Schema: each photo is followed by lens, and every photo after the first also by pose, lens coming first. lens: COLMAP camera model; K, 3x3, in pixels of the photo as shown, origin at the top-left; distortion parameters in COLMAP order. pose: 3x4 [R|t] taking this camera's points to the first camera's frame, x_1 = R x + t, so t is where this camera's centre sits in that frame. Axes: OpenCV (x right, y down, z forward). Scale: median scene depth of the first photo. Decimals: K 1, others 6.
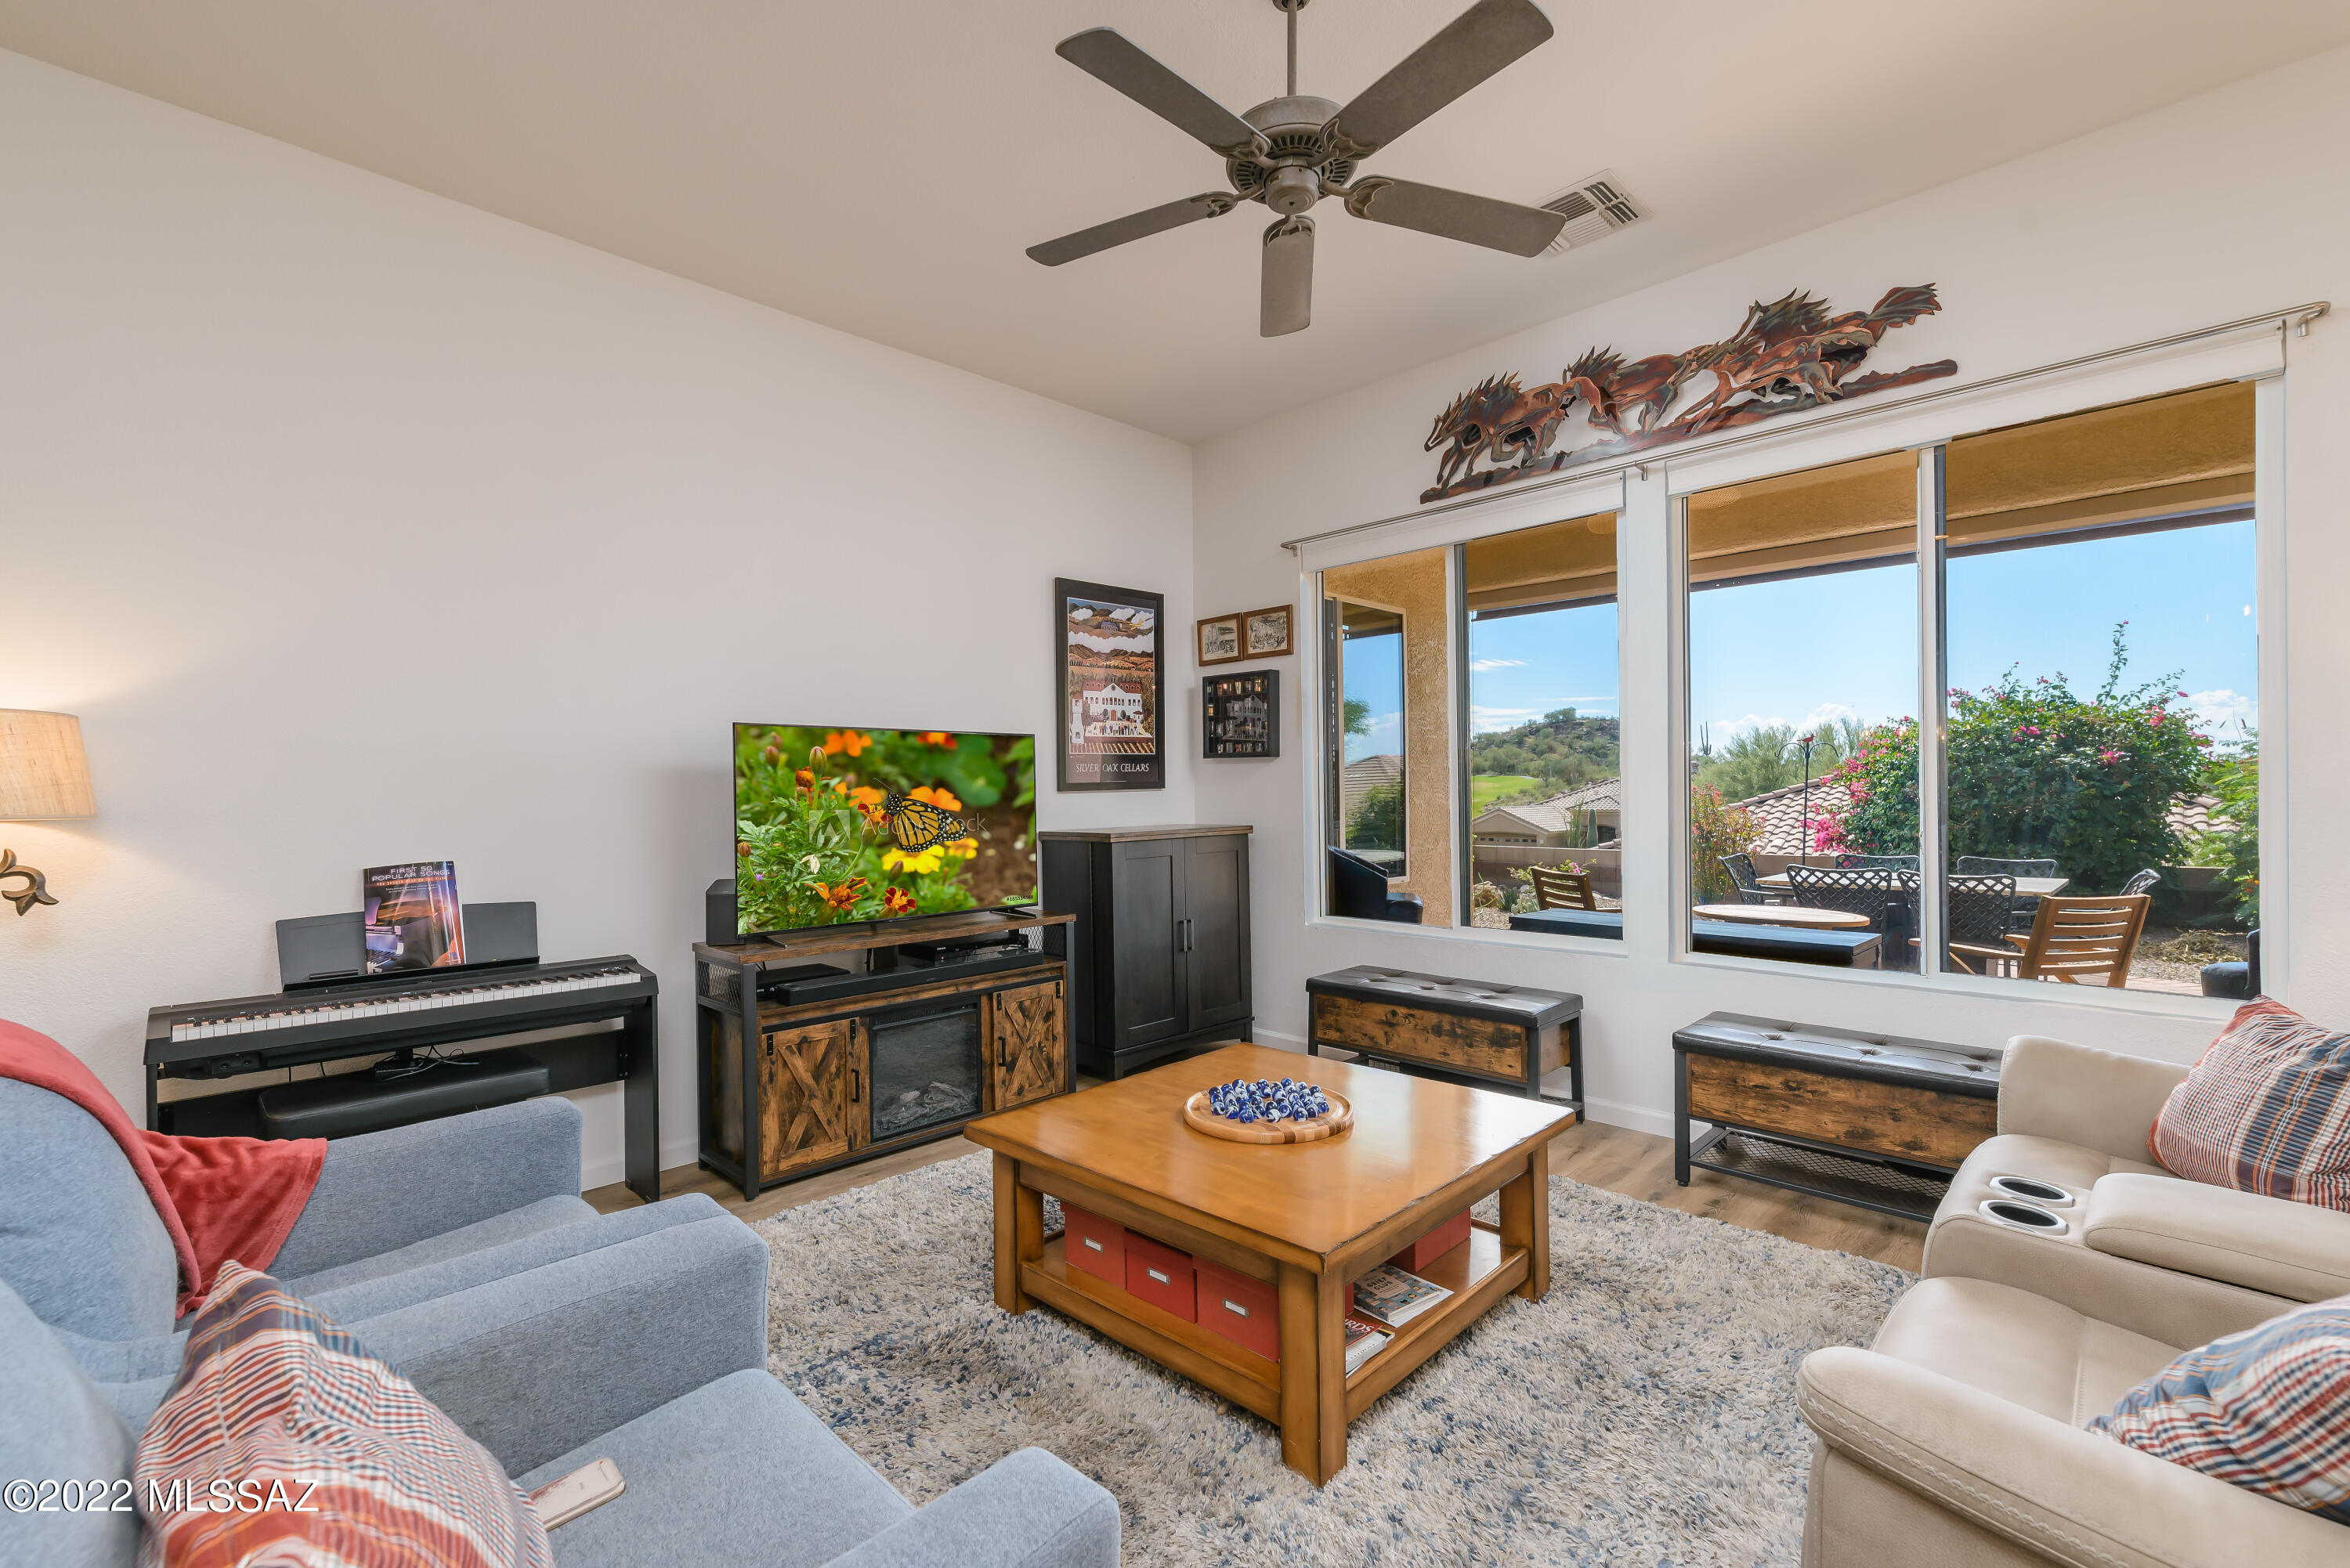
lens RADIAL K [[1011.6, 0, 1189.2], [0, 1011.6, 789.7], [0, 0, 1]] dist [0.002252, 0.000217]
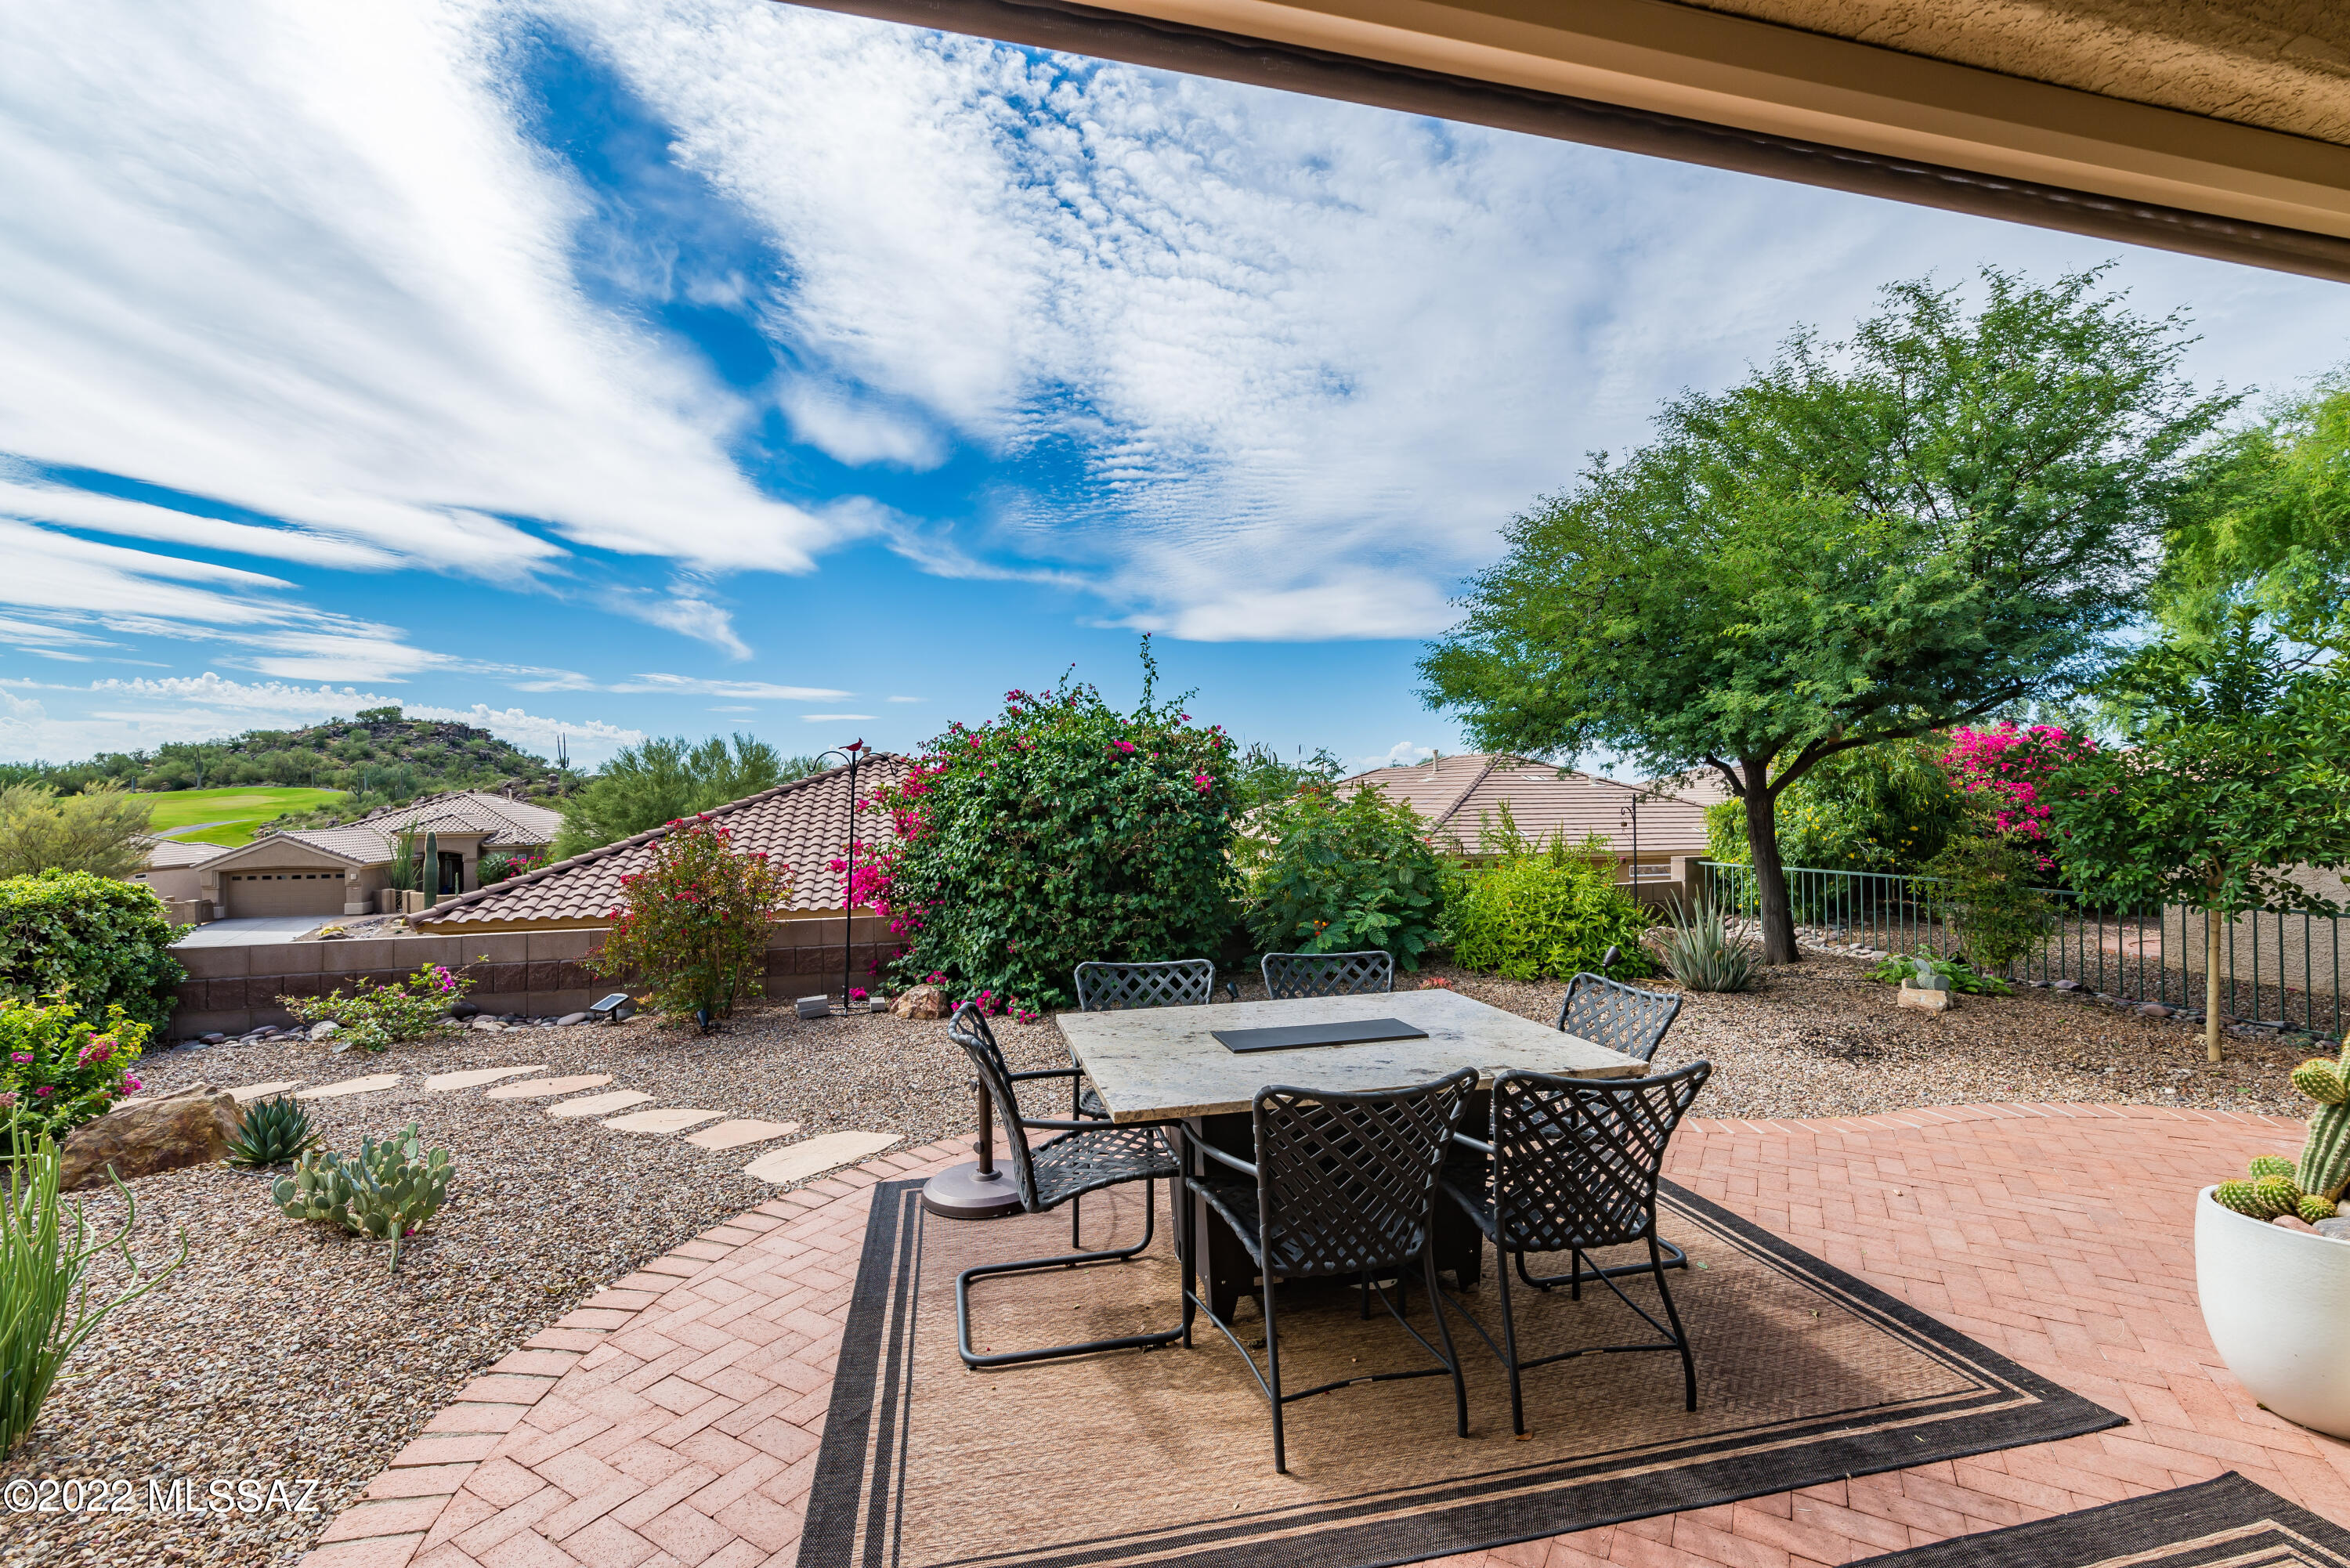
lens RADIAL K [[1011.6, 0, 1183.2], [0, 1011.6, 782.5], [0, 0, 1]] dist [0.002252, 0.000217]
pose [[0.521644, 0.013659, 0.853054, 0.374198], [0.004042, 0.999821, -0.018481, -0.032224], [-0.853154, 0.013089, 0.521495, 1.111934]]
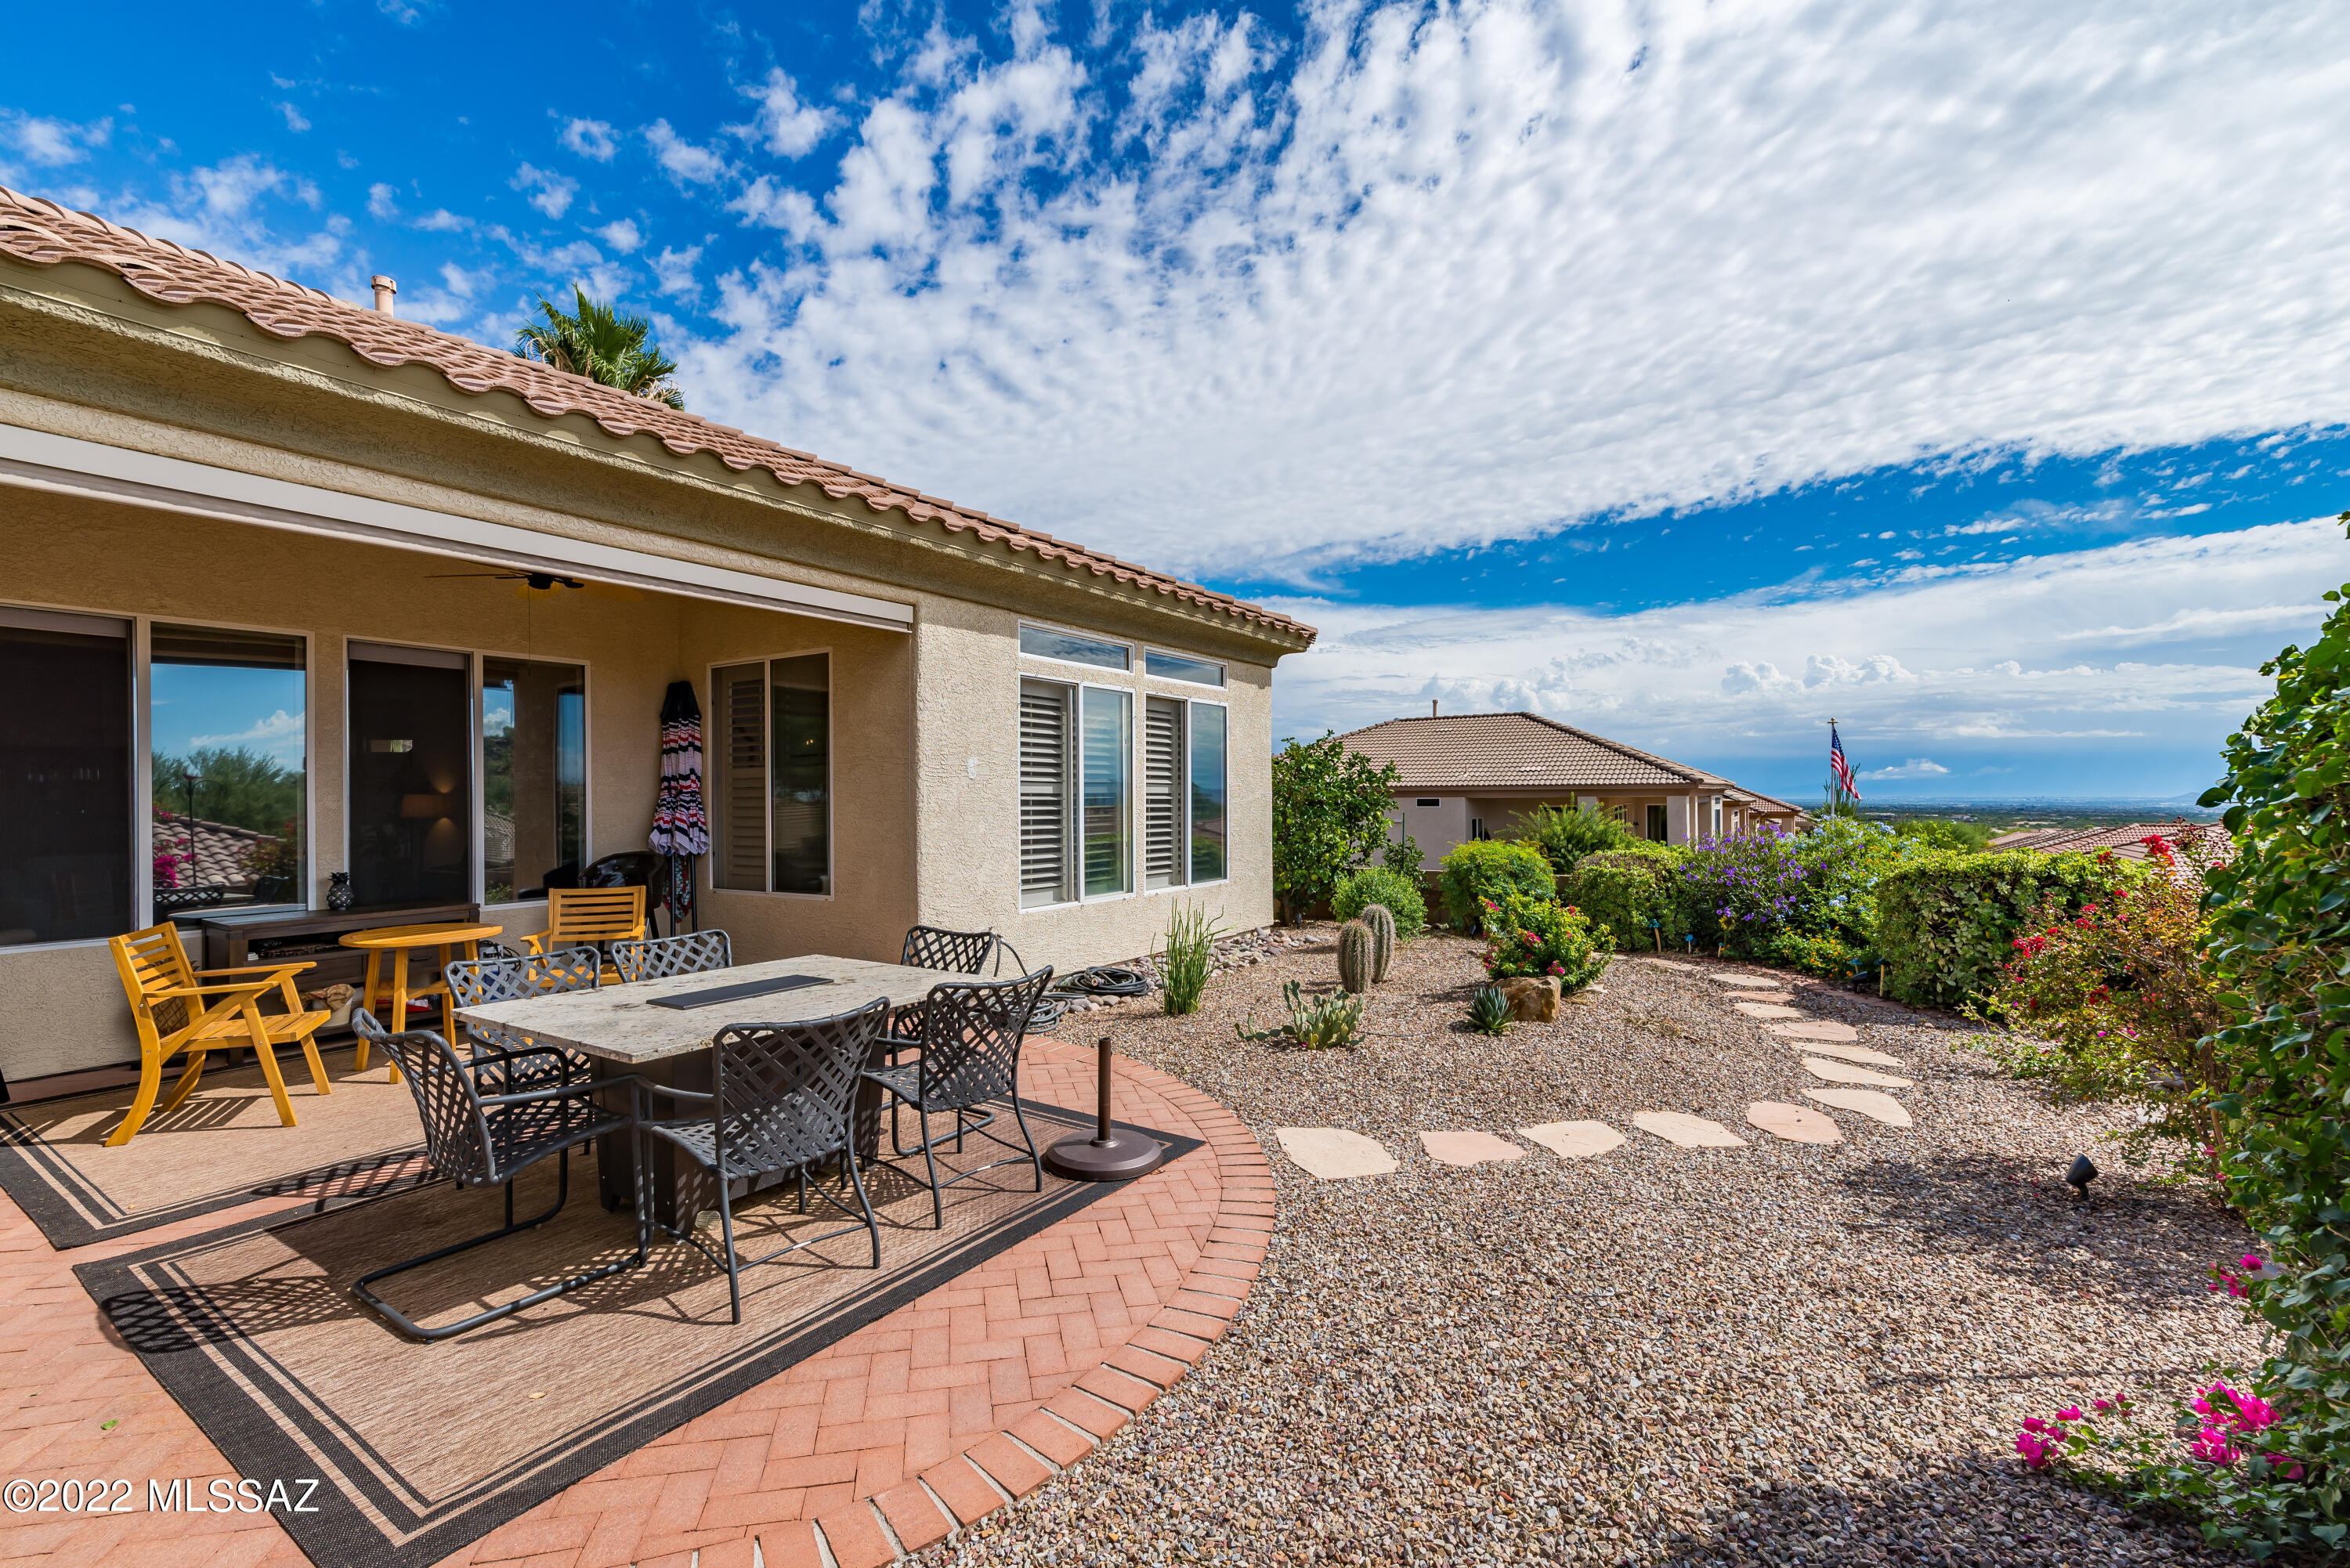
lens RADIAL K [[1011.6, 0, 1213.4], [0, 1011.6, 738.7], [0, 0, 1]] dist [0.002252, 0.000217]
pose [[0.211181, -0.051878, -0.976069, 1.874846], [0.008947, 0.998651, -0.051143, -0.039613], [0.977406, 0.002068, 0.211361, 1.574908]]
